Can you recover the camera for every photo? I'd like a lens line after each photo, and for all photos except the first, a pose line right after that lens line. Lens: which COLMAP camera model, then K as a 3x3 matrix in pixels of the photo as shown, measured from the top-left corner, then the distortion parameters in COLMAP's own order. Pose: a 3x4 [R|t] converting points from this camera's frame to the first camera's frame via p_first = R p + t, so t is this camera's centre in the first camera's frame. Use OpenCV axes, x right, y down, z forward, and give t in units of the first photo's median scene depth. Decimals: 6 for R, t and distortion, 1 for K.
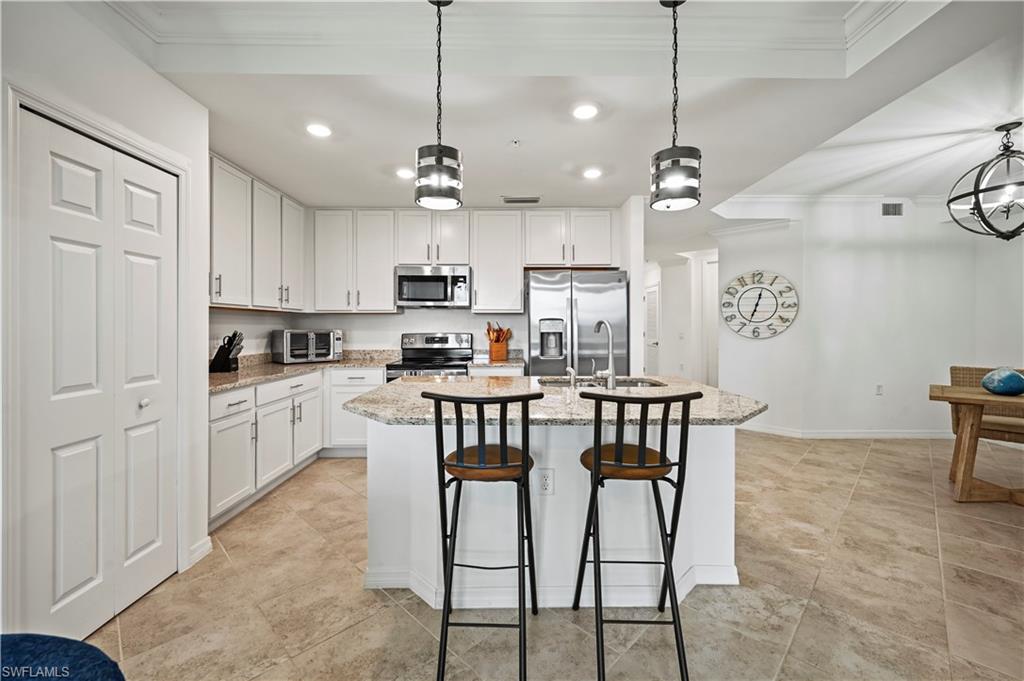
lens RADIAL K [[411.6, 0, 513.4], [0, 411.6, 328.4], [0, 0, 1]] dist [-0.001695, -0.000065]
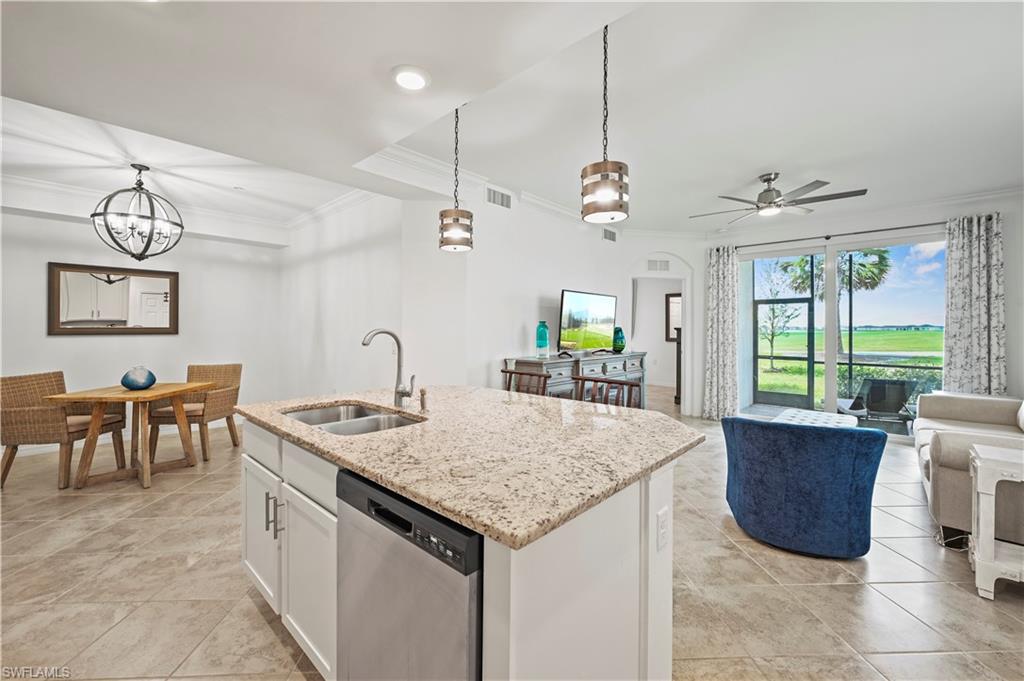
lens RADIAL K [[412.4, 0, 510.8], [0, 412.4, 325.9], [0, 0, 1]] dist [0.000892, 0.000347]
pose [[-0.729247, 0.002111, 0.684247, -0.305256], [0.000736, 0.999997, -0.002301, -0.014868], [-0.684250, -0.001174, -0.729246, 0.821880]]
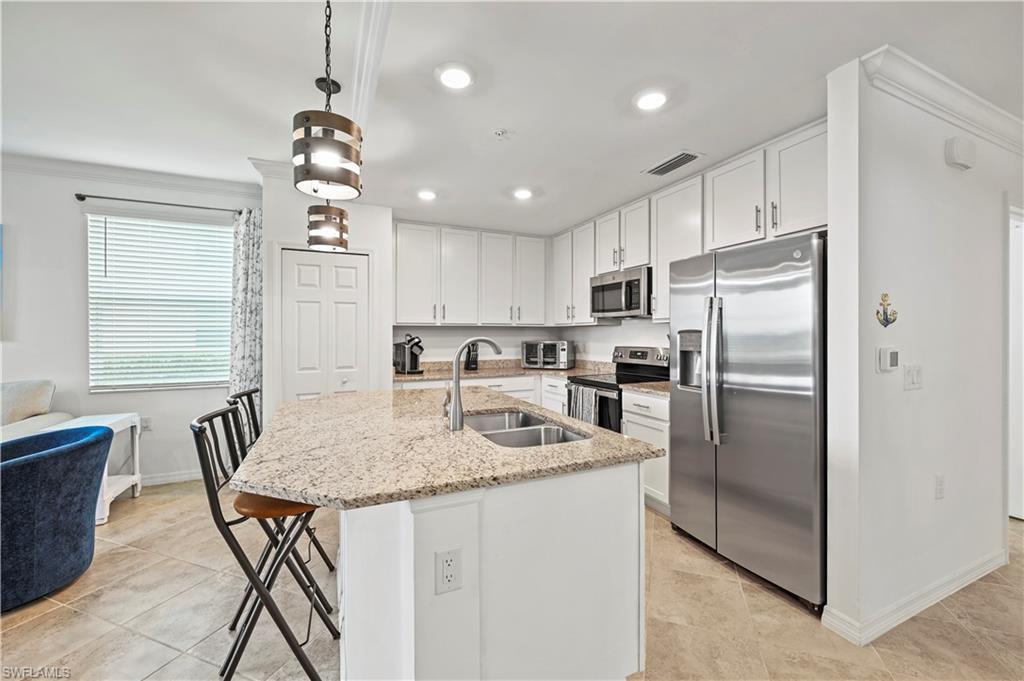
lens RADIAL K [[407.5, 0, 512.1], [0, 407.5, 333.3], [0, 0, 1]] dist [-0.000223, -0.000044]
pose [[0.407275, -0.001759, -0.913304, 0.525887], [-0.000942, 0.999997, -0.002346, -0.015804], [0.913305, 0.001815, 0.407272, 0.433716]]
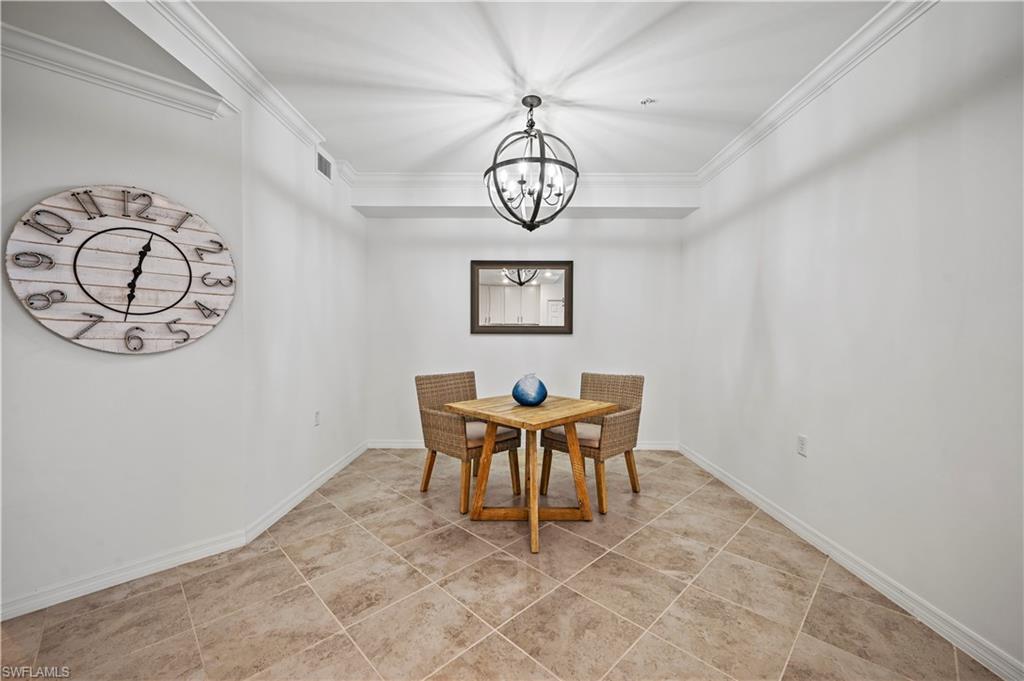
lens RADIAL K [[406.6, 0, 511.8], [0, 406.6, 342.2], [0, 0, 1]] dist [0.000452, 0.000088]
pose [[0.011888, -0.024324, 0.999633, 0.229949], [-0.001704, 0.999702, 0.024346, 0.002583], [-0.999928, -0.001993, 0.011843, 0.743770]]
